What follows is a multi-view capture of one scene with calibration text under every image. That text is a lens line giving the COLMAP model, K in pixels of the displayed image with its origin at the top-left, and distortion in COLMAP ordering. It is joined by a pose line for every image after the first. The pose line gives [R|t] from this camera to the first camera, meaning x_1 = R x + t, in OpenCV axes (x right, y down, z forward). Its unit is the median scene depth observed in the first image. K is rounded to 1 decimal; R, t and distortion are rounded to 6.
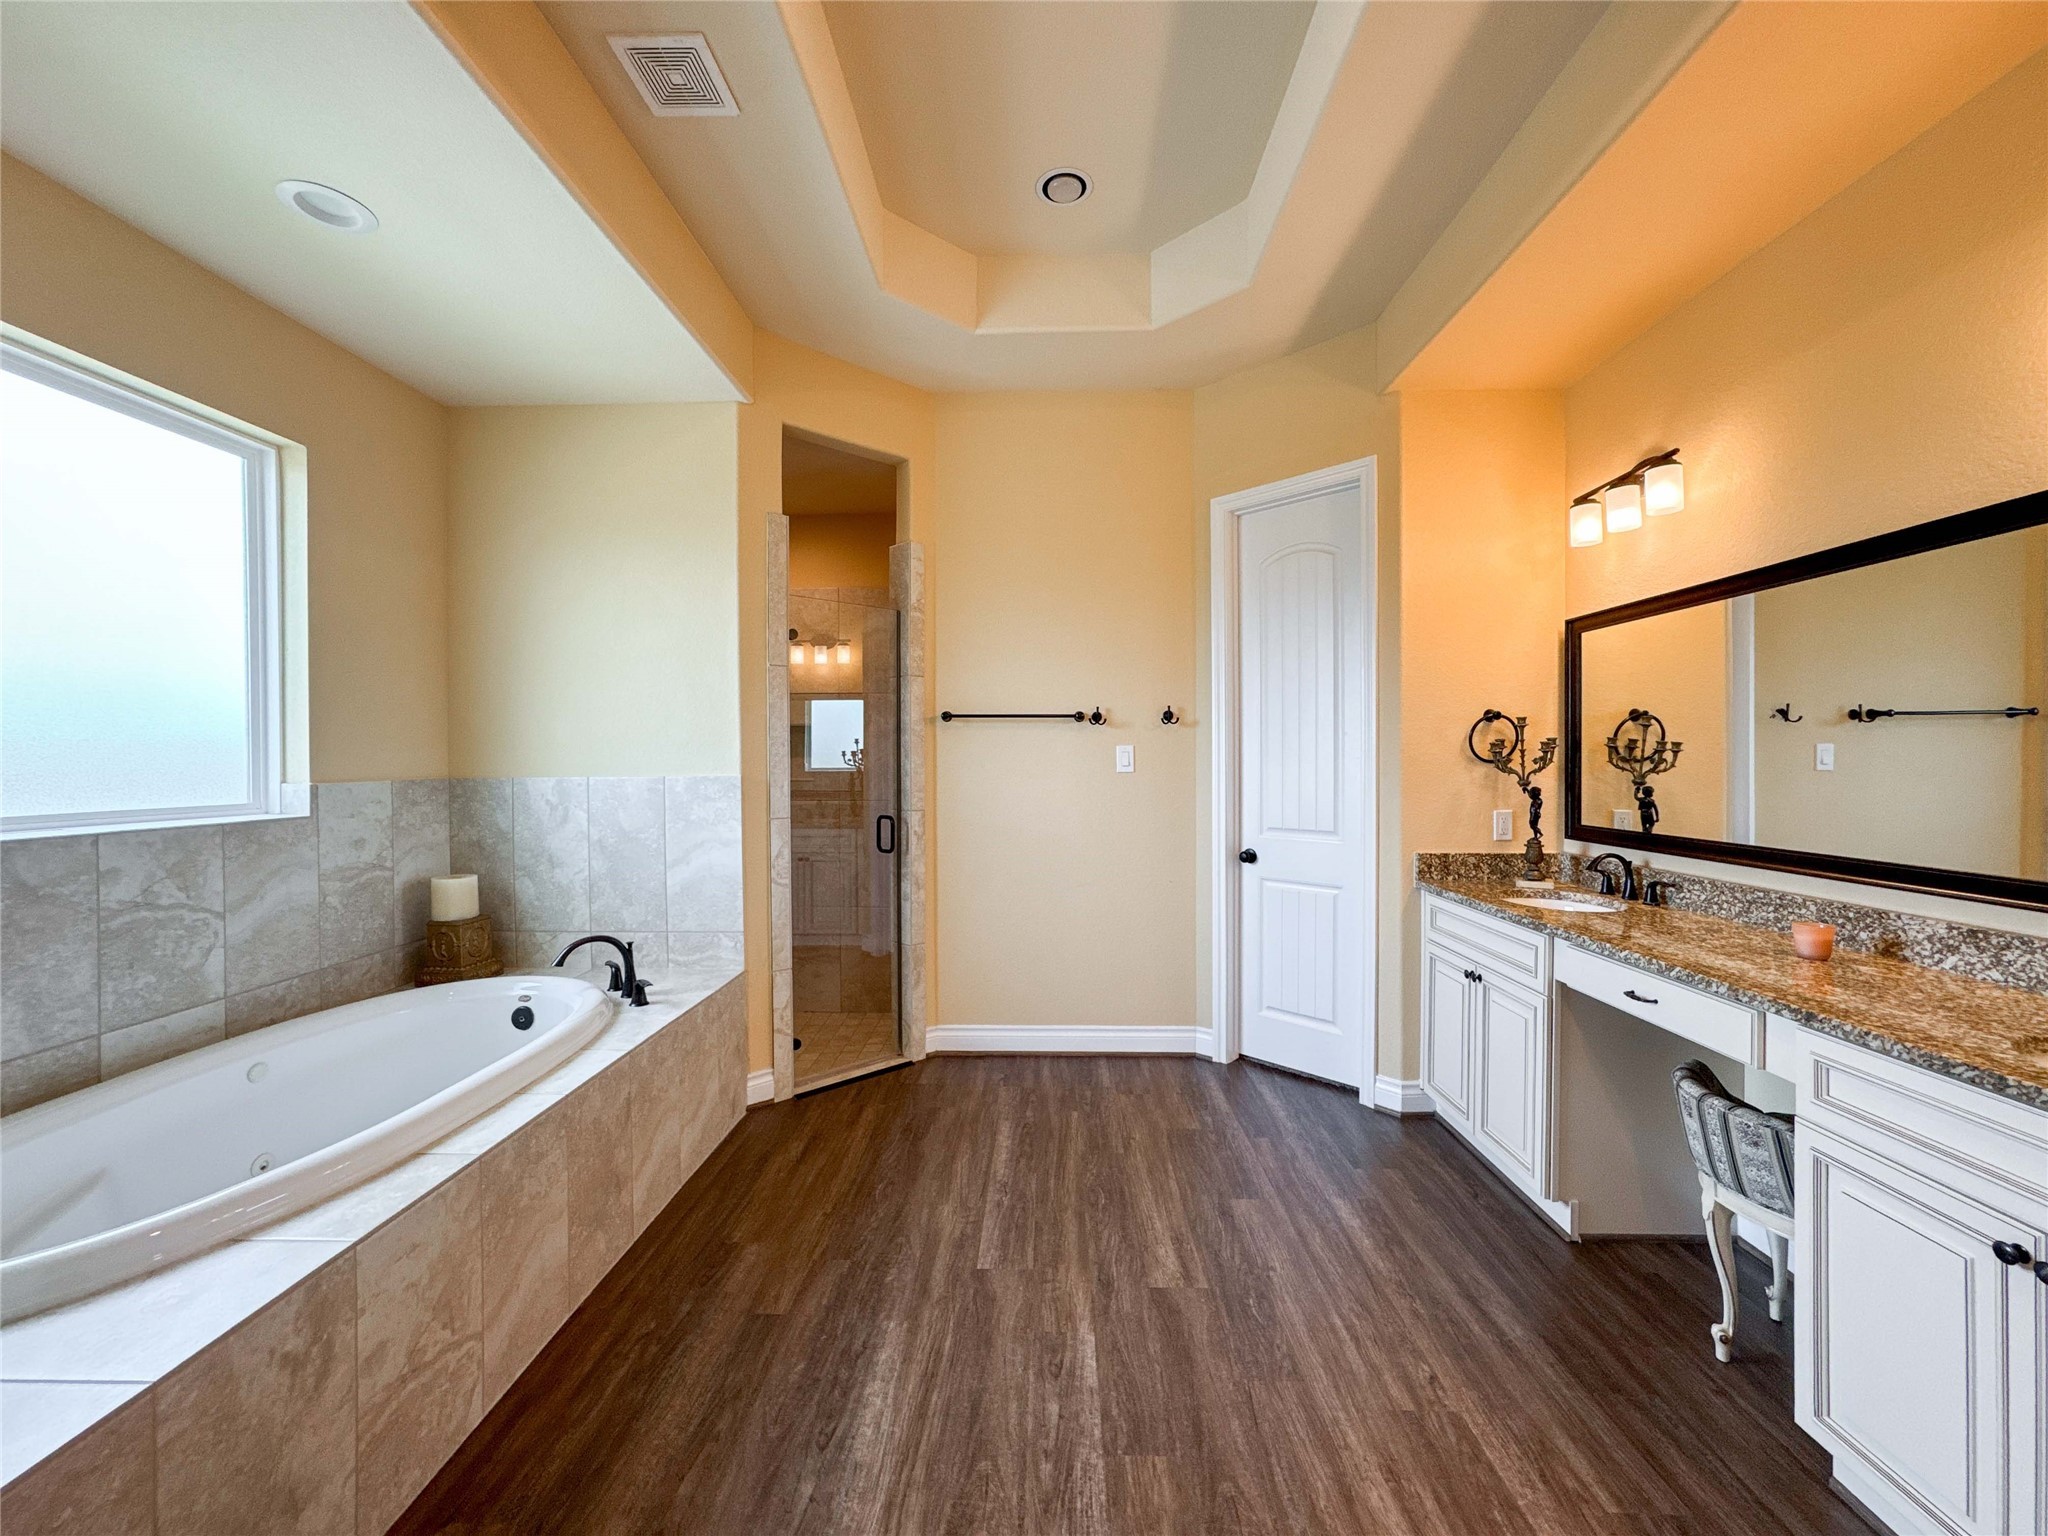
lens RADIAL K [[838.3, 0, 1034.6], [0, 838.3, 766.3], [0, 0, 1]] dist [-0.031439, 0.013640]
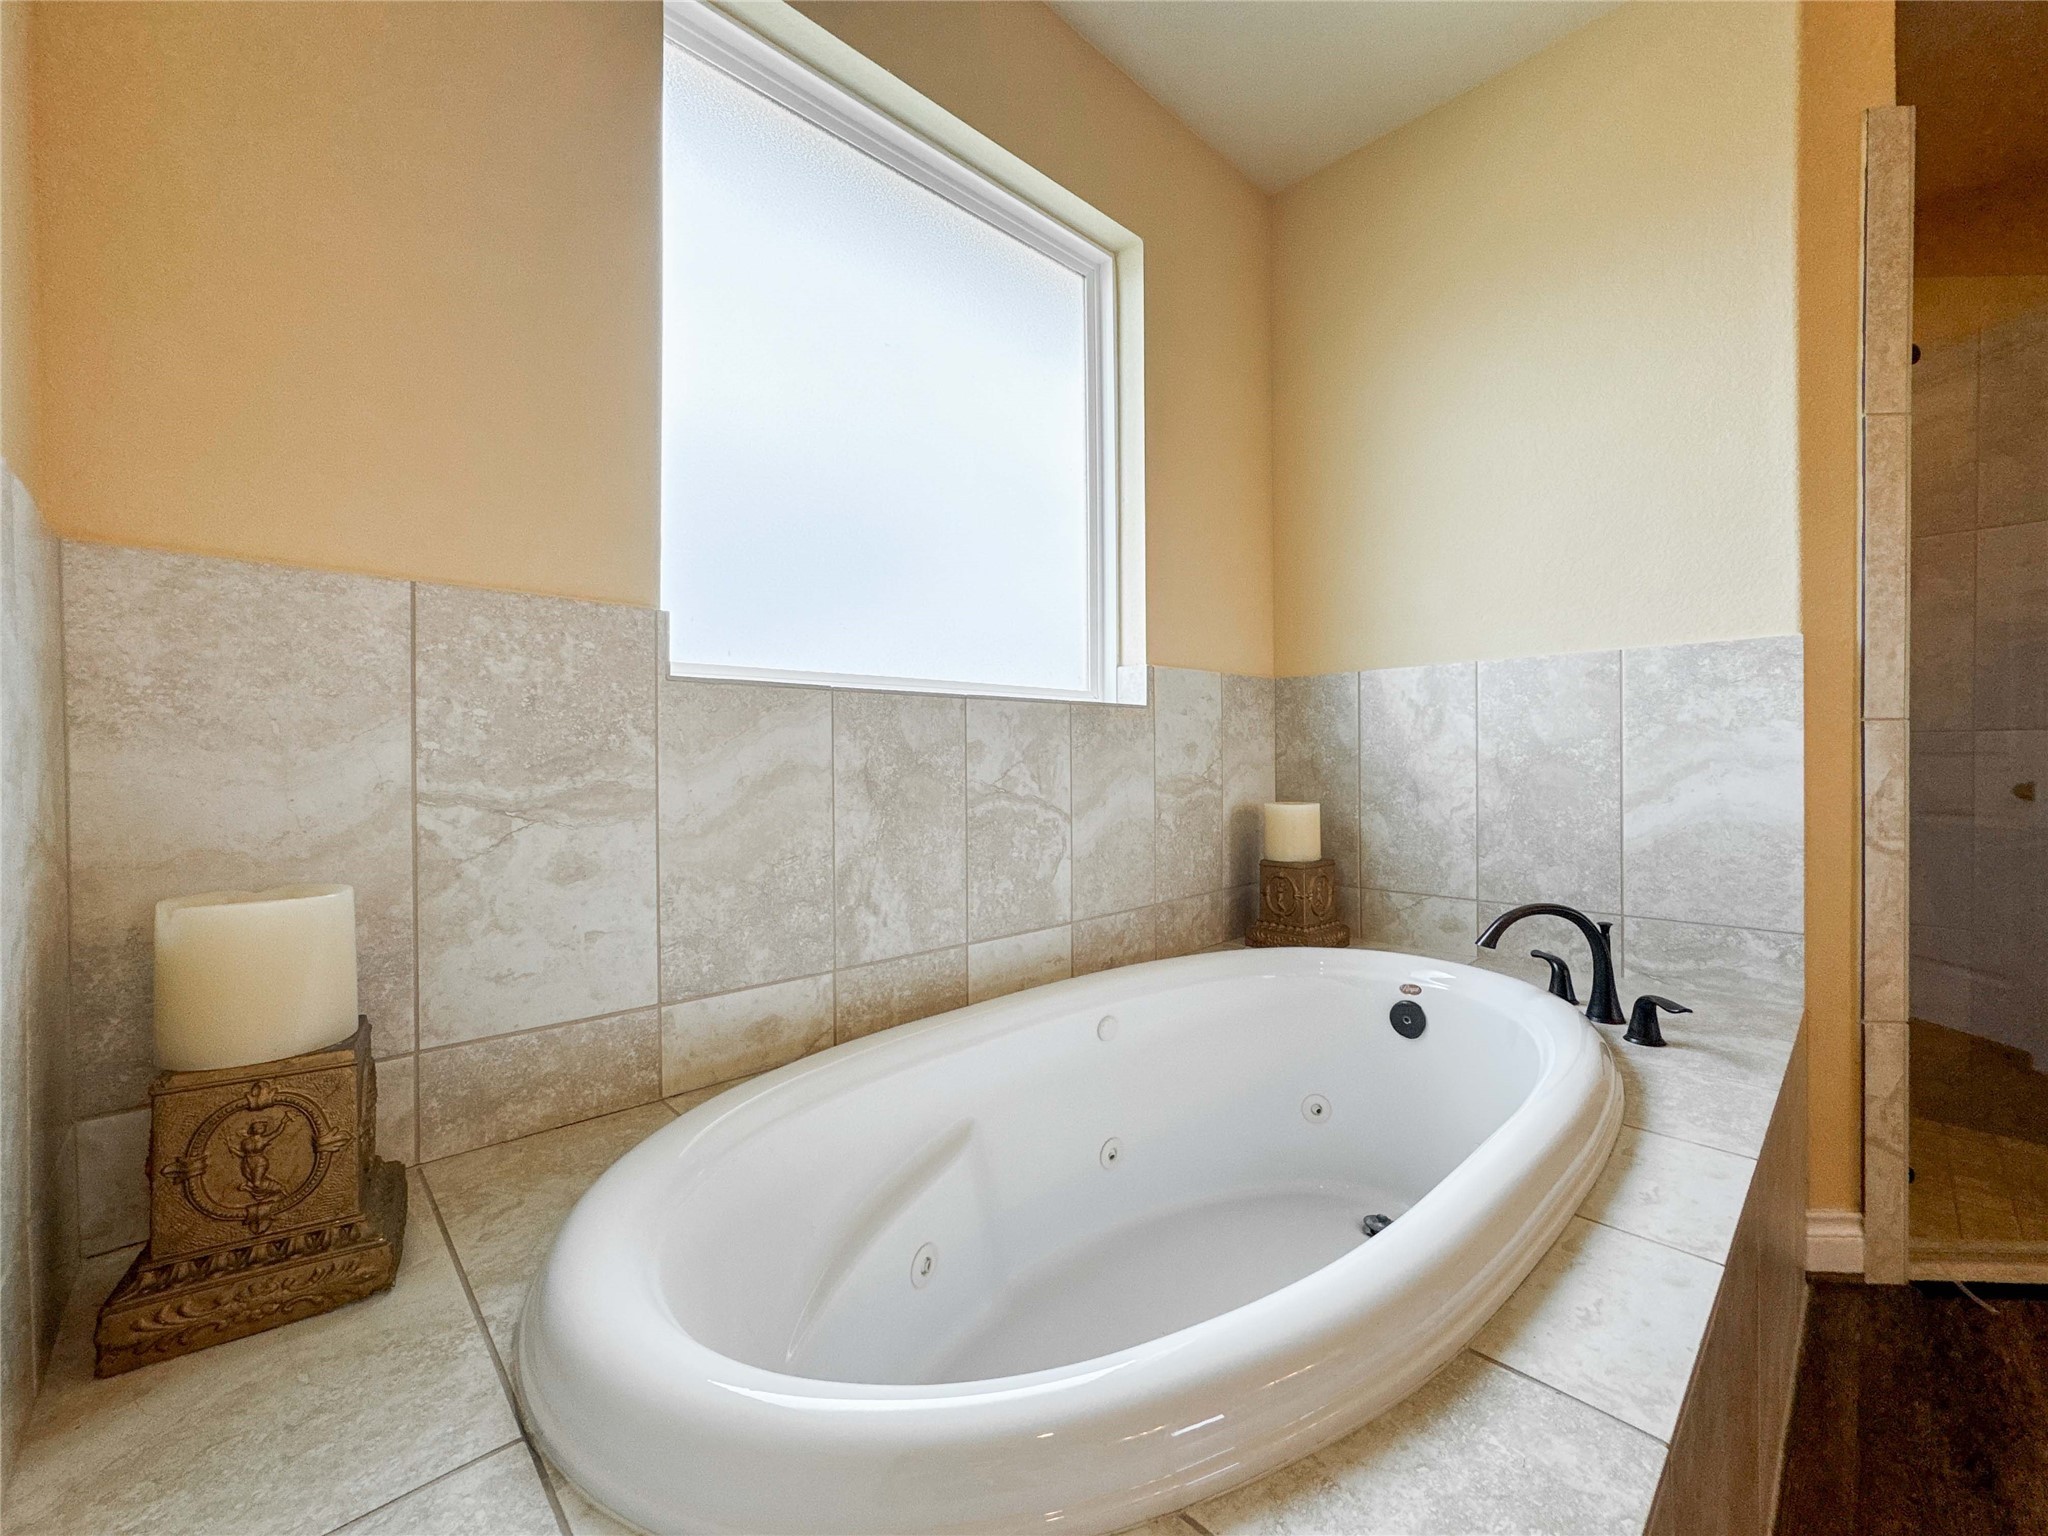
lens RADIAL K [[838.3, 0, 1017.9], [0, 838.3, 765.6], [0, 0, 1]] dist [-0.031439, 0.013640]
pose [[0.704565, 0.006437, -0.709610, -0.382953], [-0.004615, 0.999979, 0.004489, 0.108118], [0.709625, 0.000112, 0.704580, 0.337611]]
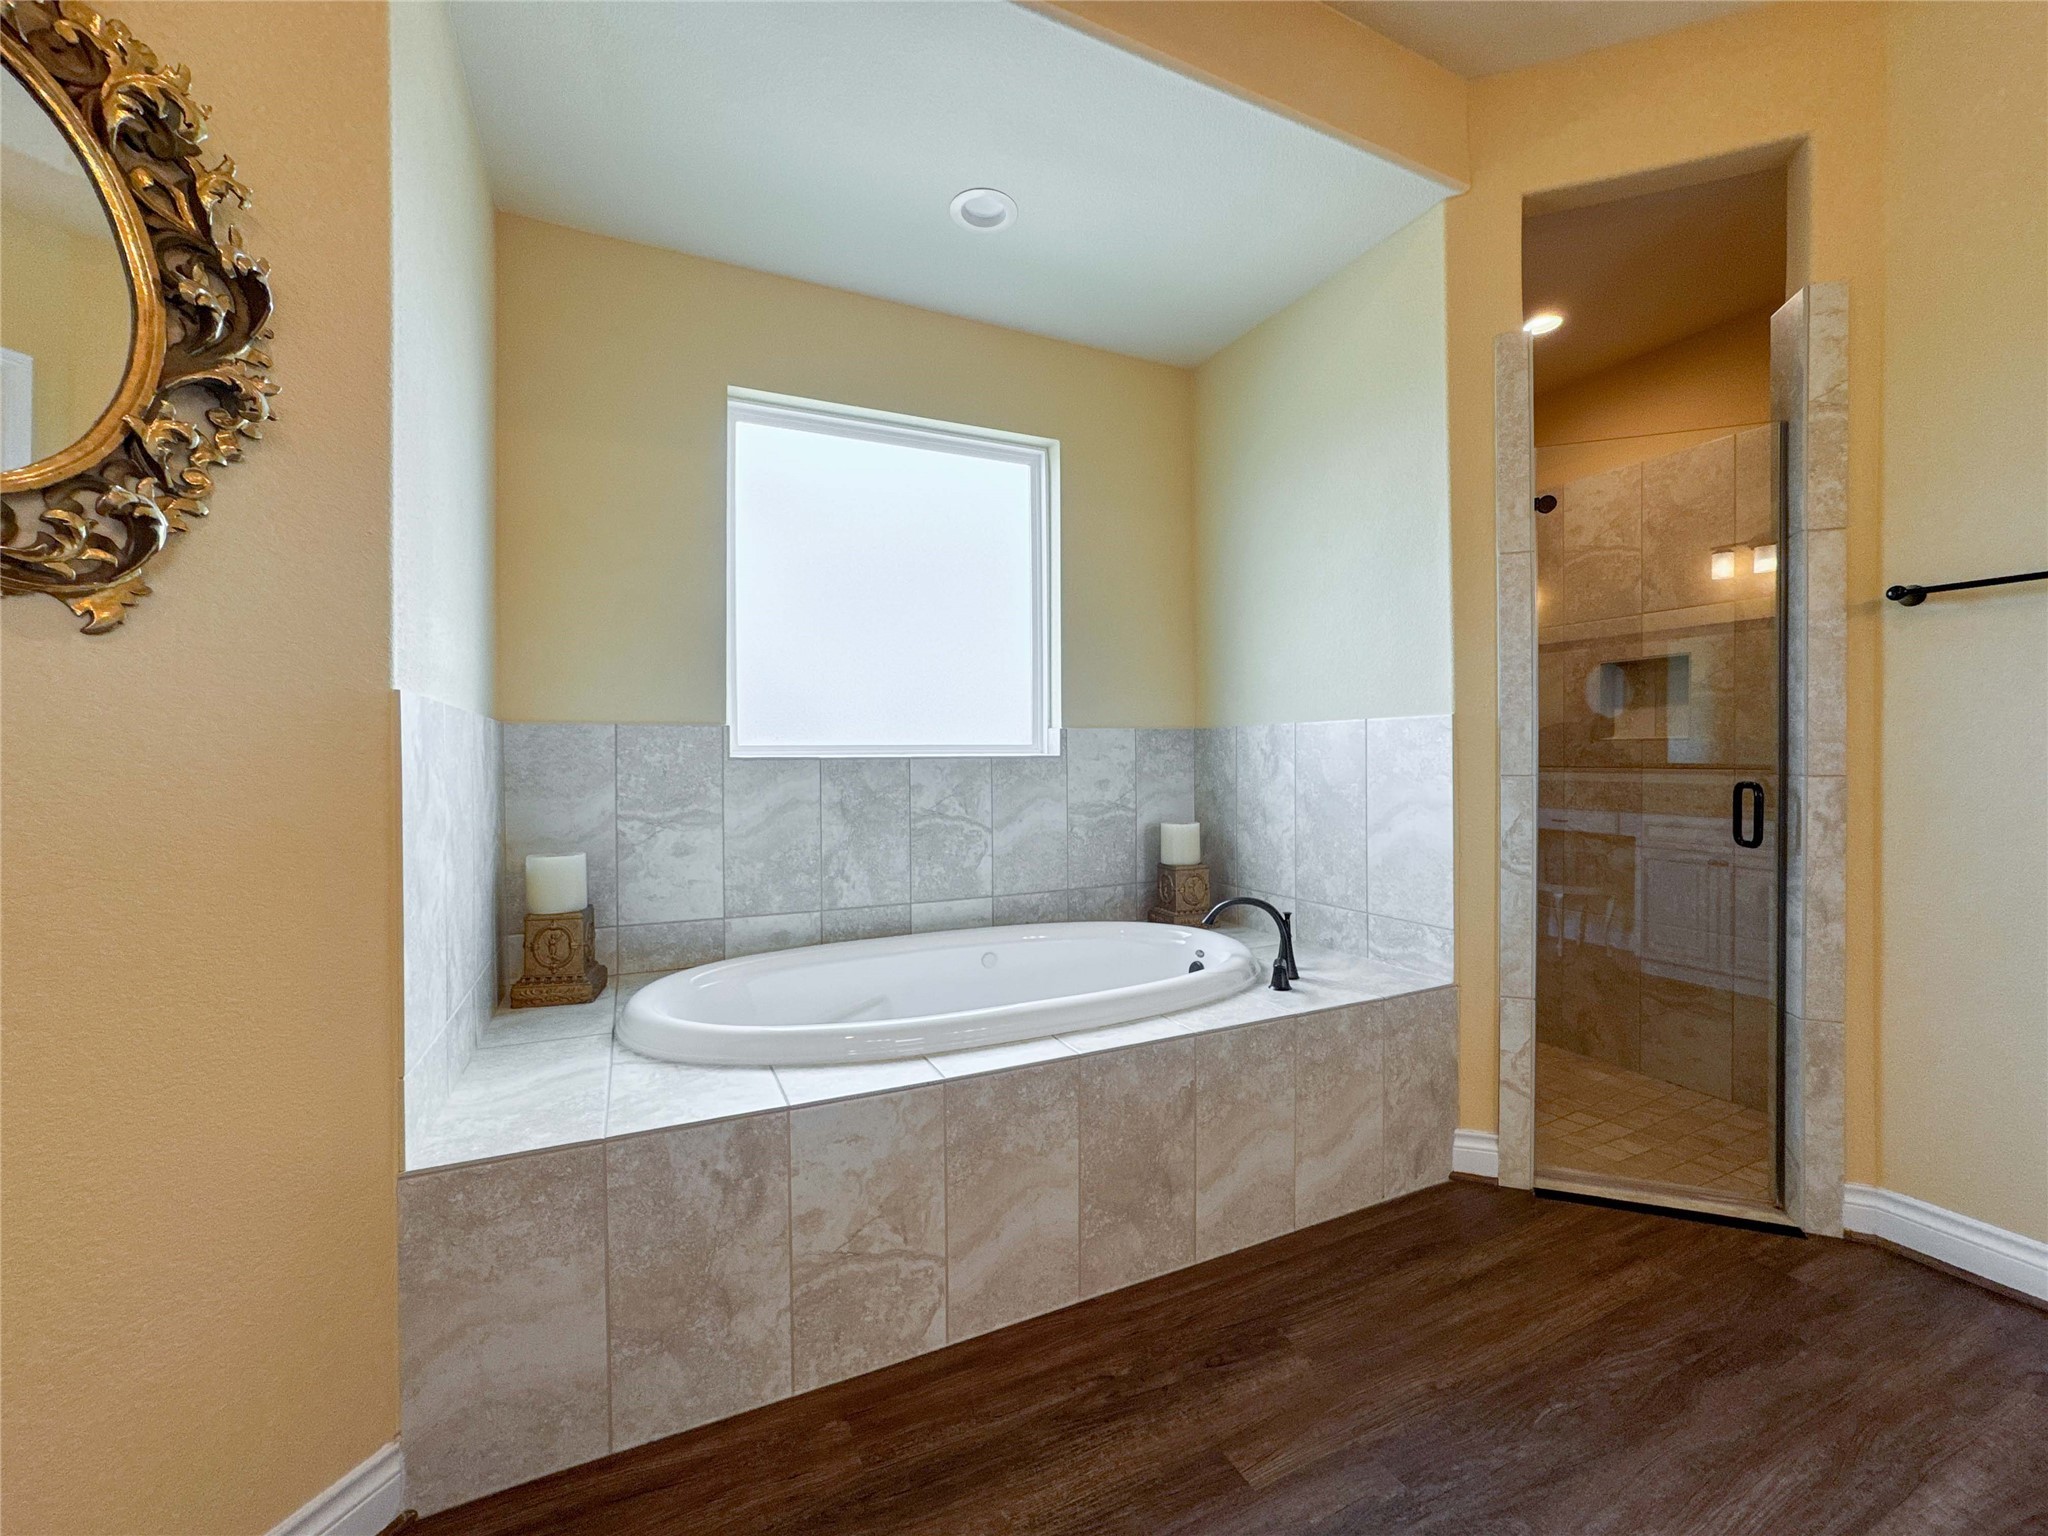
lens RADIAL K [[838.3, 0, 1005.3], [0, 838.3, 763.1], [0, 0, 1]] dist [-0.031439, 0.013640]
pose [[0.441920, 0.009040, -0.897009, 0.142730], [-0.005081, 0.999958, 0.007574, 0.058619], [0.897040, 0.001211, 0.441948, 0.387943]]
